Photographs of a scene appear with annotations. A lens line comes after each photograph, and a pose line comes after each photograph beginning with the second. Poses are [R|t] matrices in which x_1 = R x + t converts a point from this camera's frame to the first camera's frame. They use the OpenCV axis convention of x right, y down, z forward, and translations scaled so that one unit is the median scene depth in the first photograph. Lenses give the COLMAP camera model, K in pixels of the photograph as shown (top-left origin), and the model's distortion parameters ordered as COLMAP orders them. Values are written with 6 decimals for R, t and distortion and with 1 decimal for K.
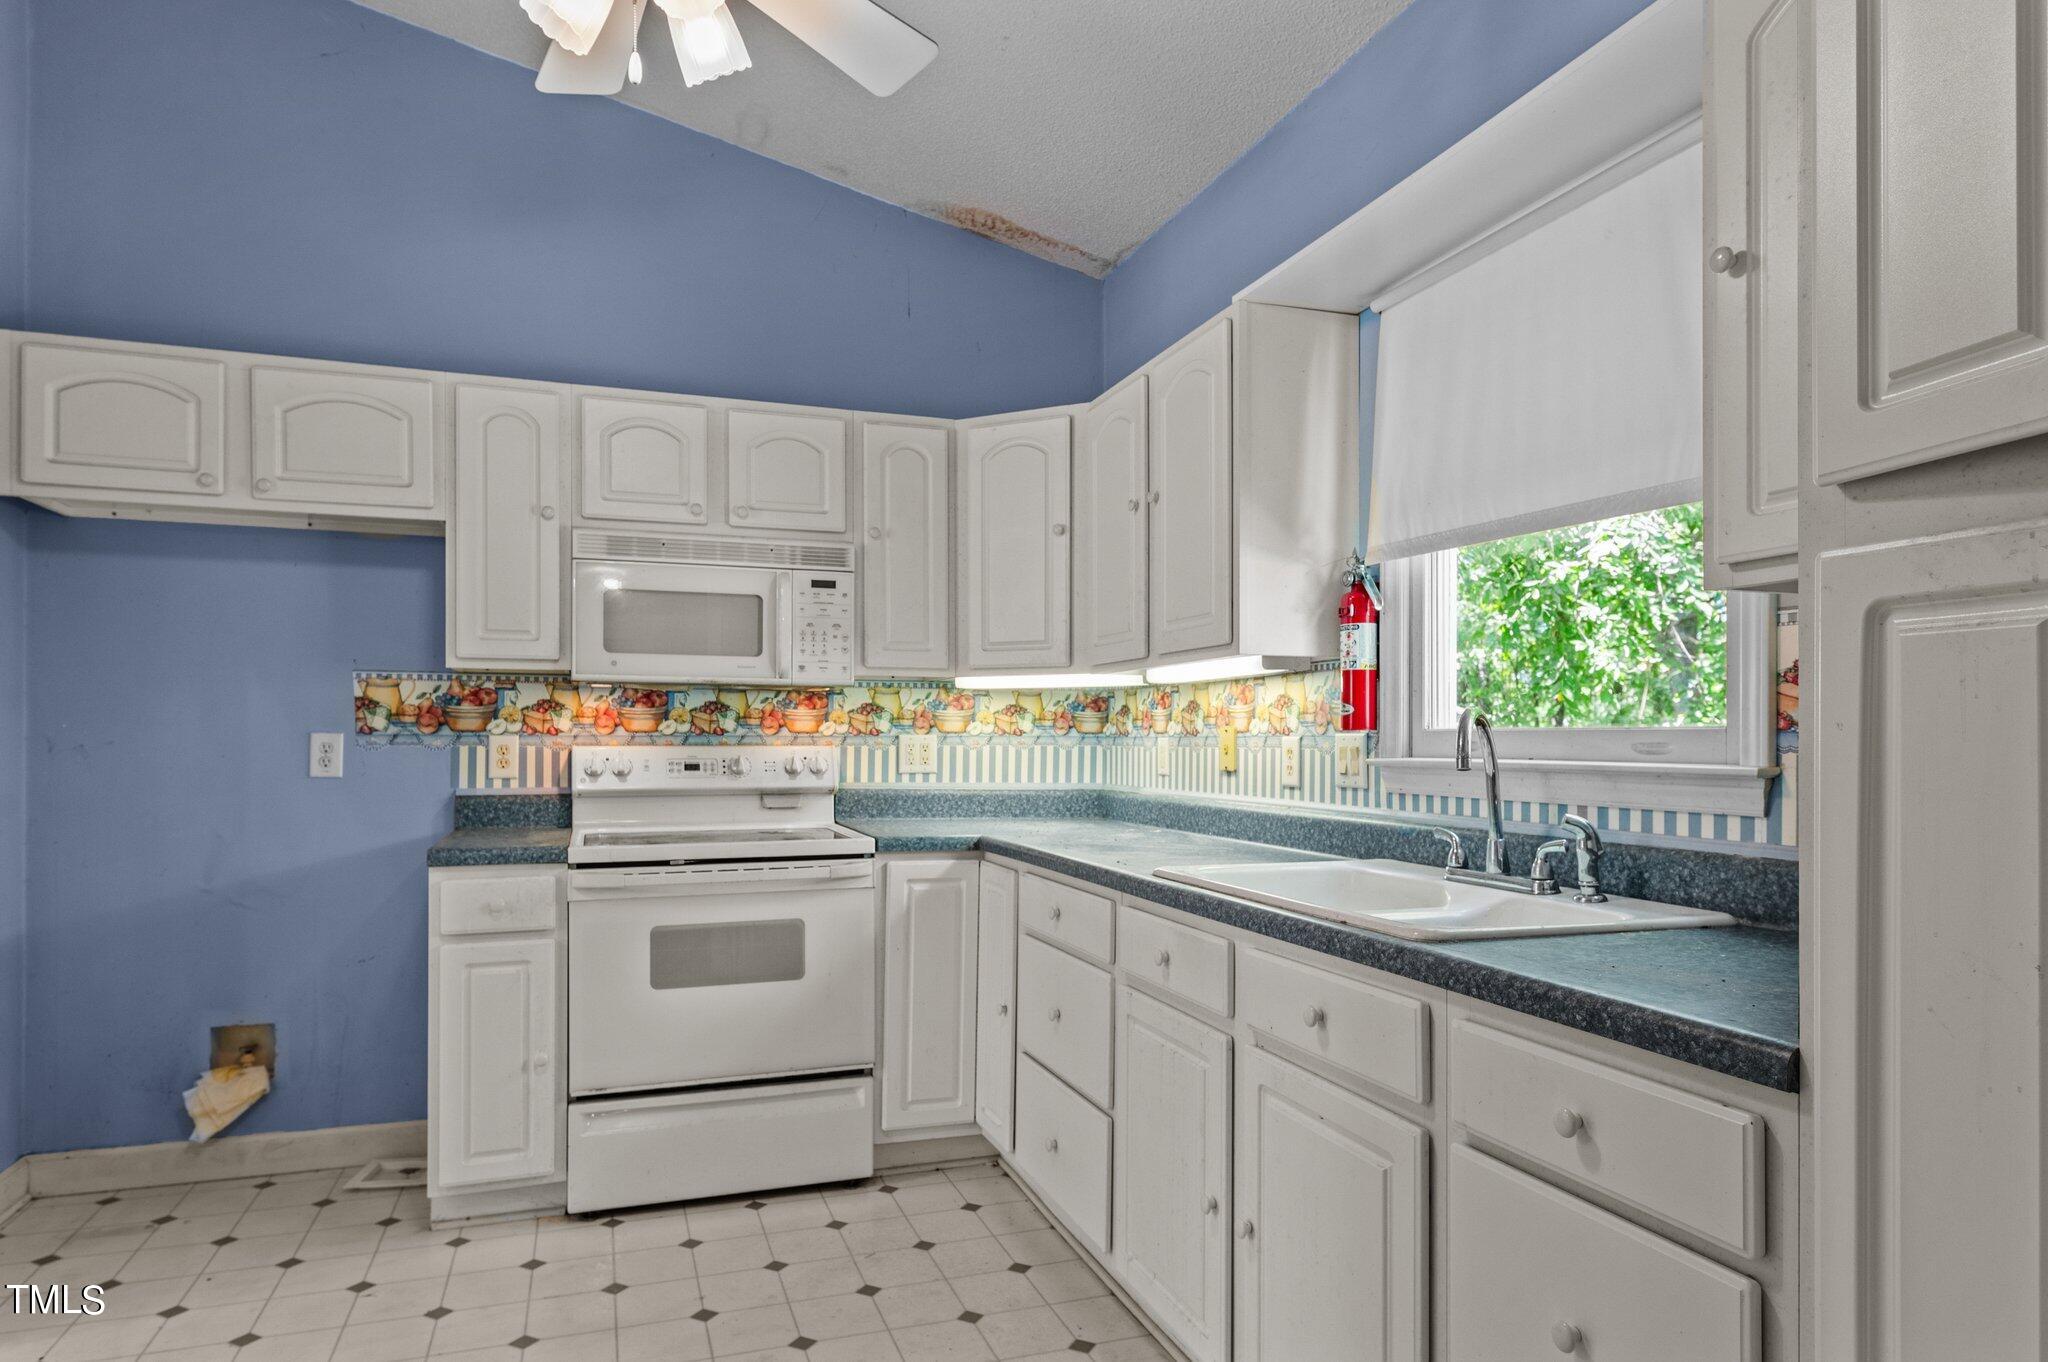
lens RADIAL K [[1210.1, 0, 1024.8], [0, 1210.1, 706.4], [0, 0, 1]] dist [-0.005789, 0.000734]
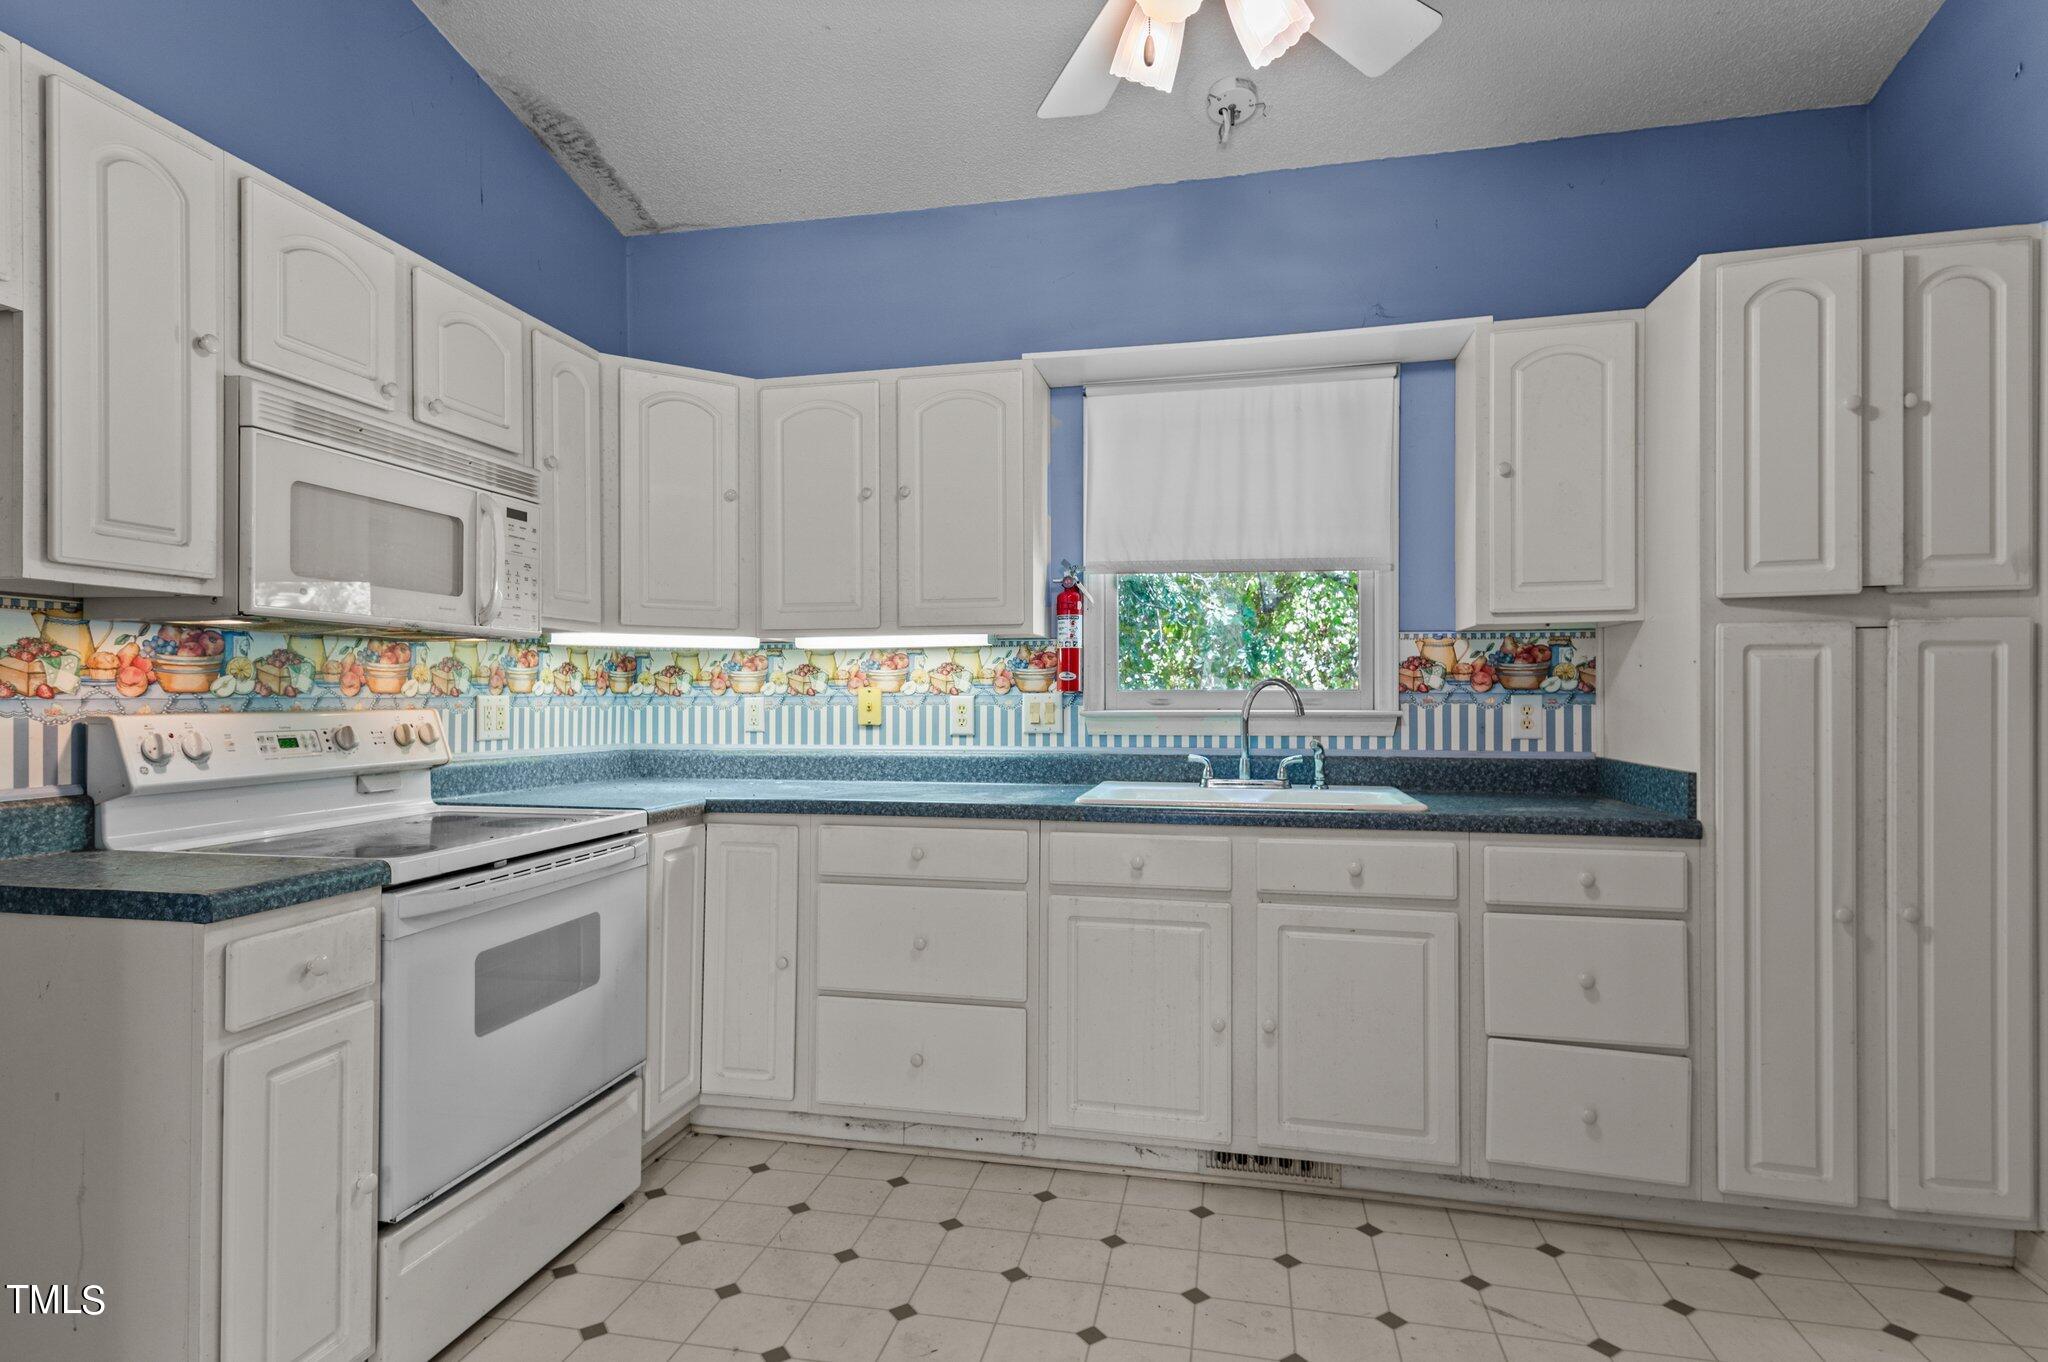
lens RADIAL K [[1031.4, 0, 1014.7], [0, 1031.4, 686.3], [0, 0, 1]] dist [0.003138, 0.001643]
pose [[0.533704, 0.004553, 0.845659, -0.594516], [-0.016285, 0.999855, 0.004894, 0.007947], [-0.845515, -0.016383, 0.533701, 0.338598]]
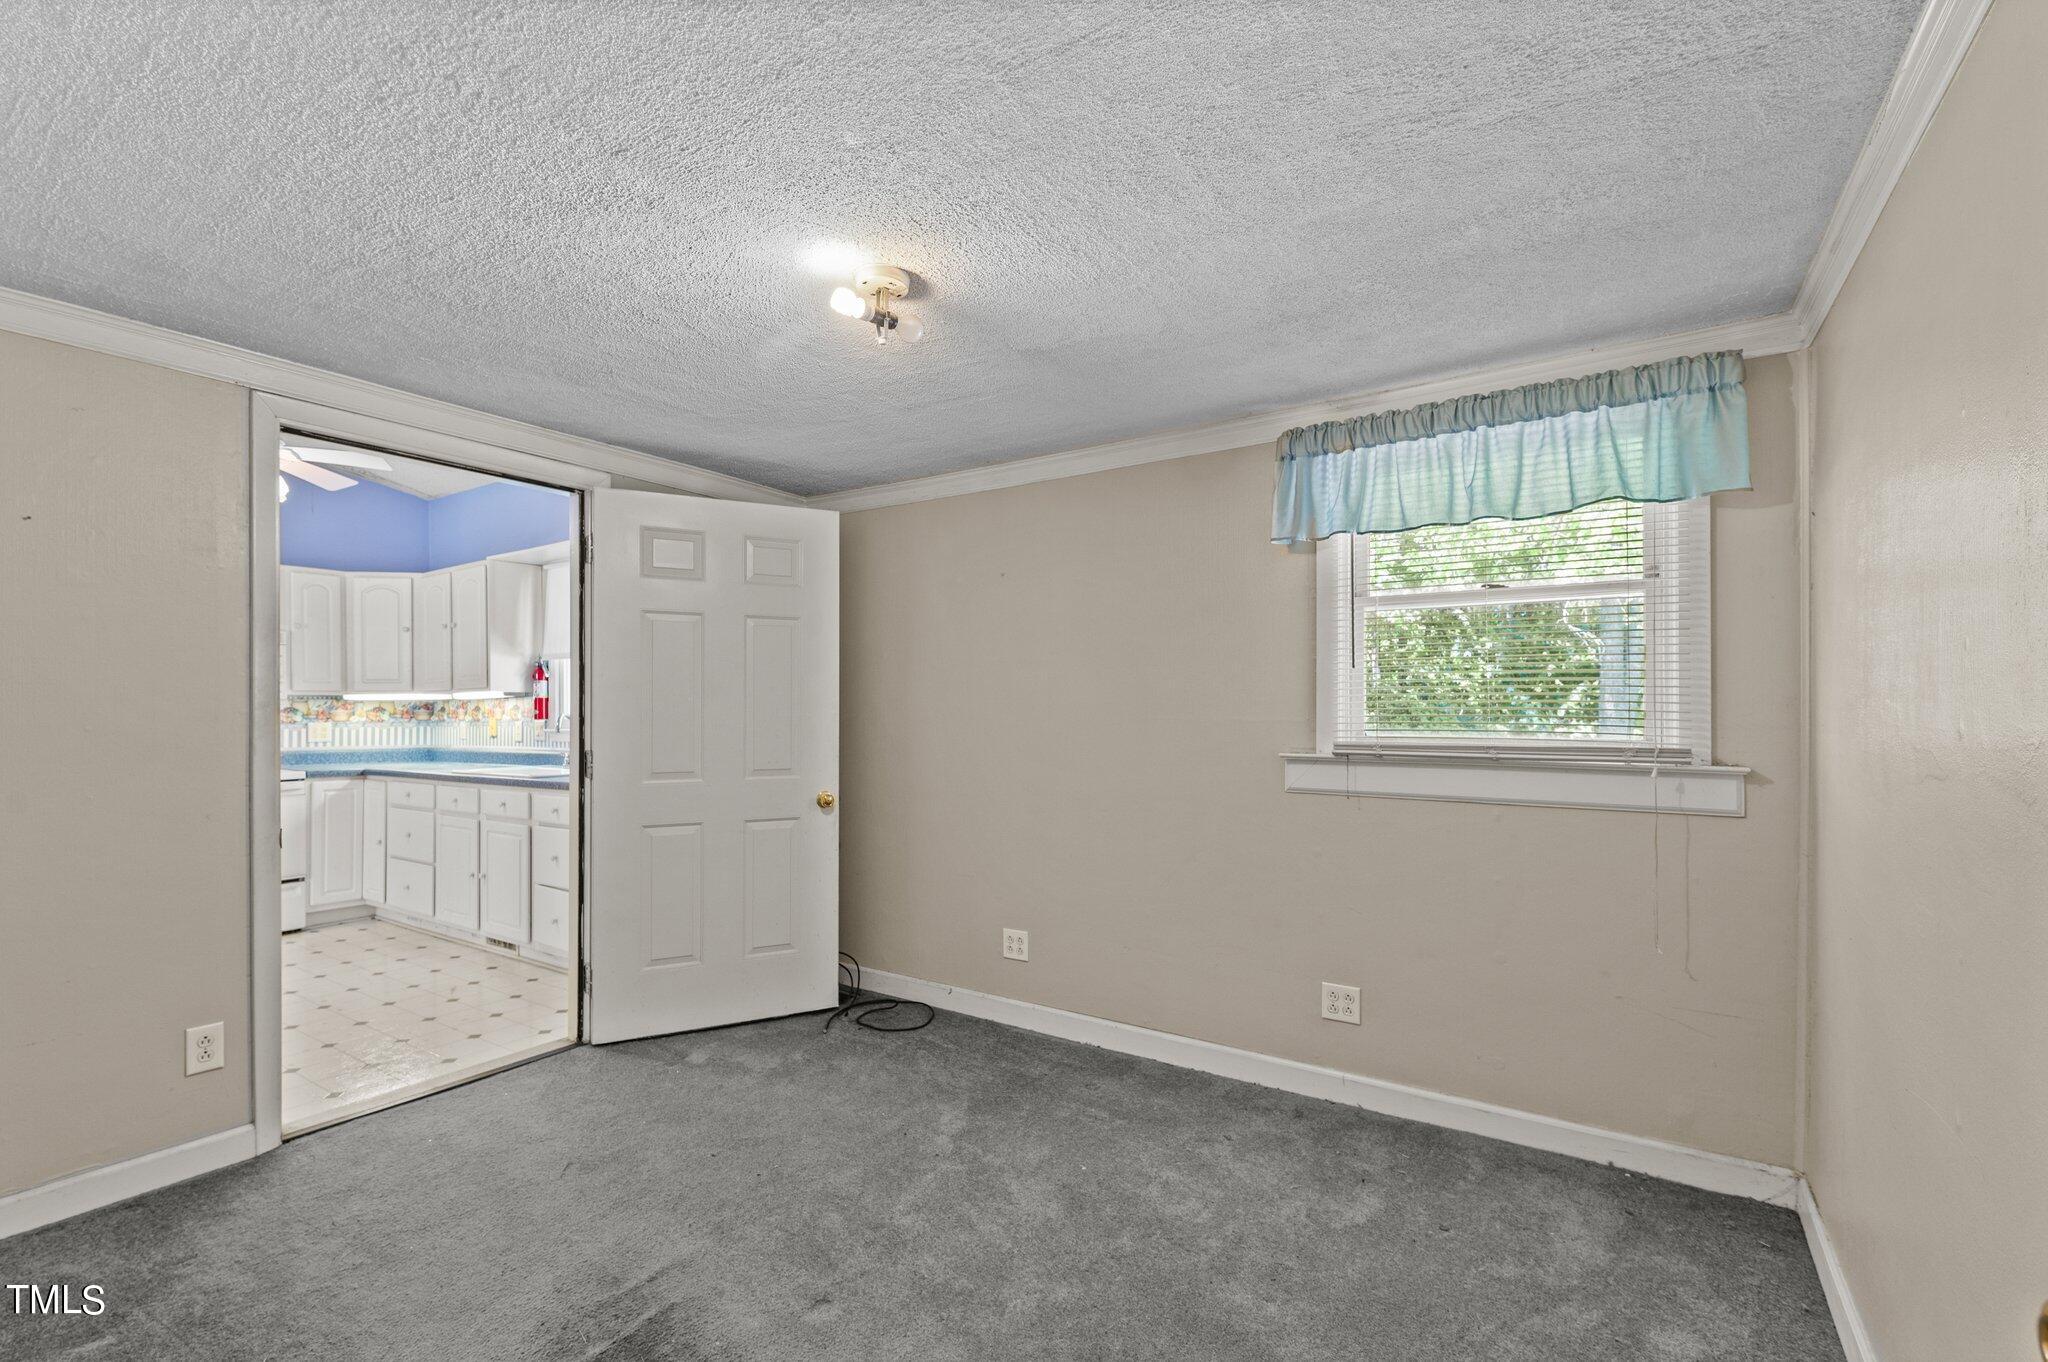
lens RADIAL K [[894.1, 0, 982.3], [0, 894.1, 703.2], [0, 0, 1]] dist [0.033559, -0.014428]
pose [[0.818758, -0.004260, 0.574123, -0.060112], [-0.003484, 0.999917, 0.012388, -0.036183], [-0.574128, -0.012143, 0.818676, -0.975903]]
